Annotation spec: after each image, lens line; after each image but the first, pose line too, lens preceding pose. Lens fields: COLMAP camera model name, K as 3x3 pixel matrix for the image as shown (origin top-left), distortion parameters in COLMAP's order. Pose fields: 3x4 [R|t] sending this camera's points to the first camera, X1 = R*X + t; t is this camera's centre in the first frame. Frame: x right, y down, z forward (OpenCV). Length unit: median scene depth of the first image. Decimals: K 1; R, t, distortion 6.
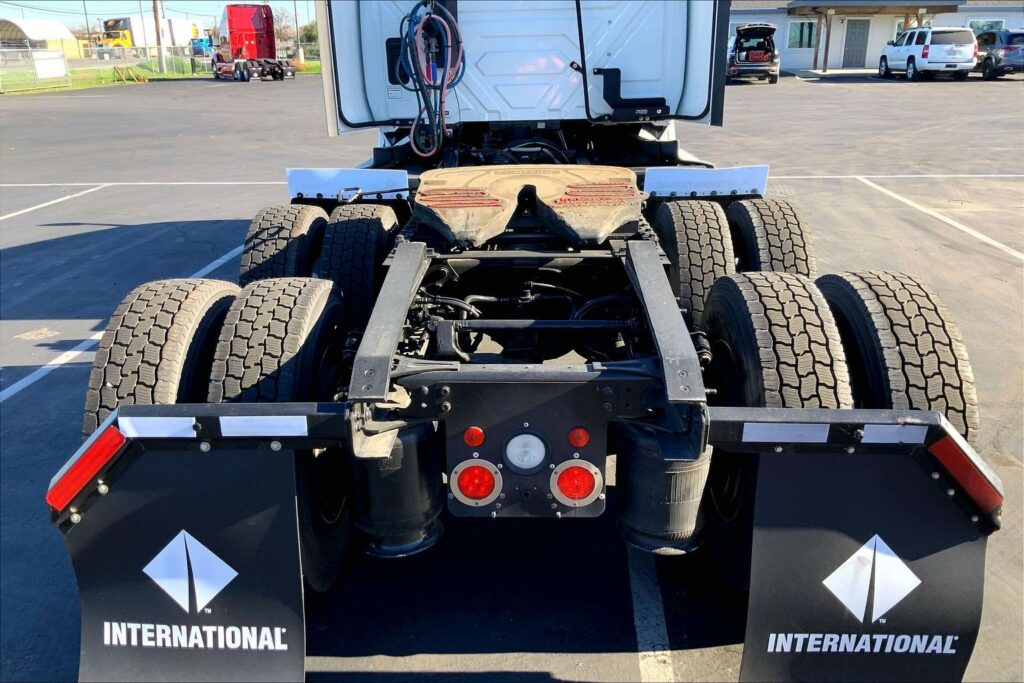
lens RADIAL K [[852.1, 0, 511.6], [0, 852.1, 345.7], [0, 0, 1]] dist [0.045277, -0.102266]
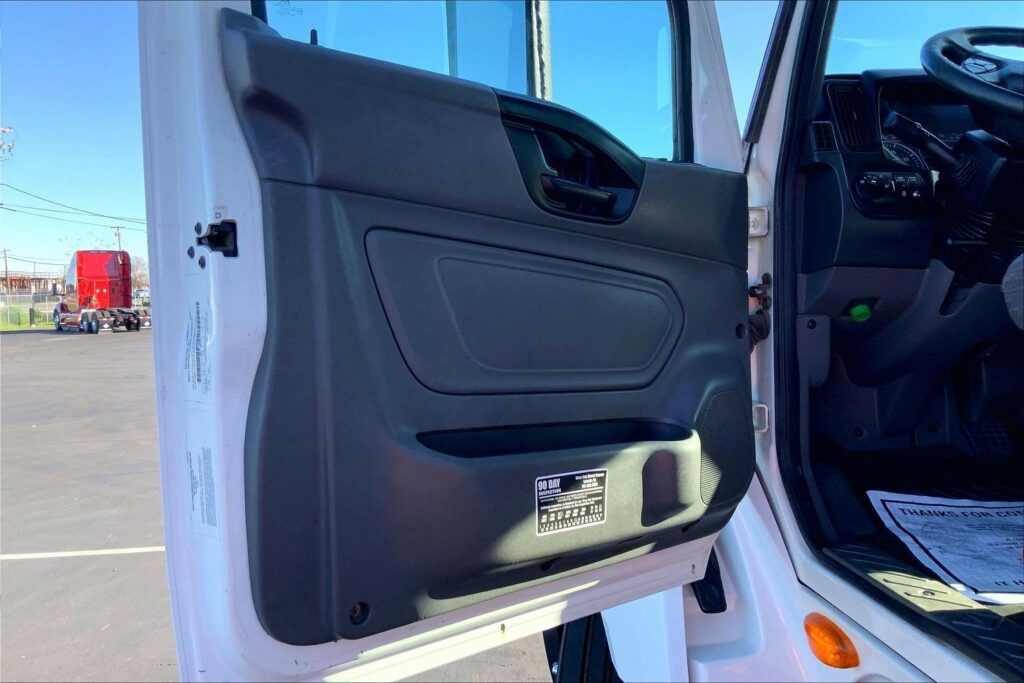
lens RADIAL K [[852.1, 0, 511.5], [0, 852.1, 335.9], [0, 0, 1]] dist [0.045277, -0.102266]
pose [[0.986203, -0.022609, 0.163992, -0.333653], [0.067384, 0.959673, -0.272922, -0.384361], [-0.151208, 0.280207, 0.947956, 1.081955]]
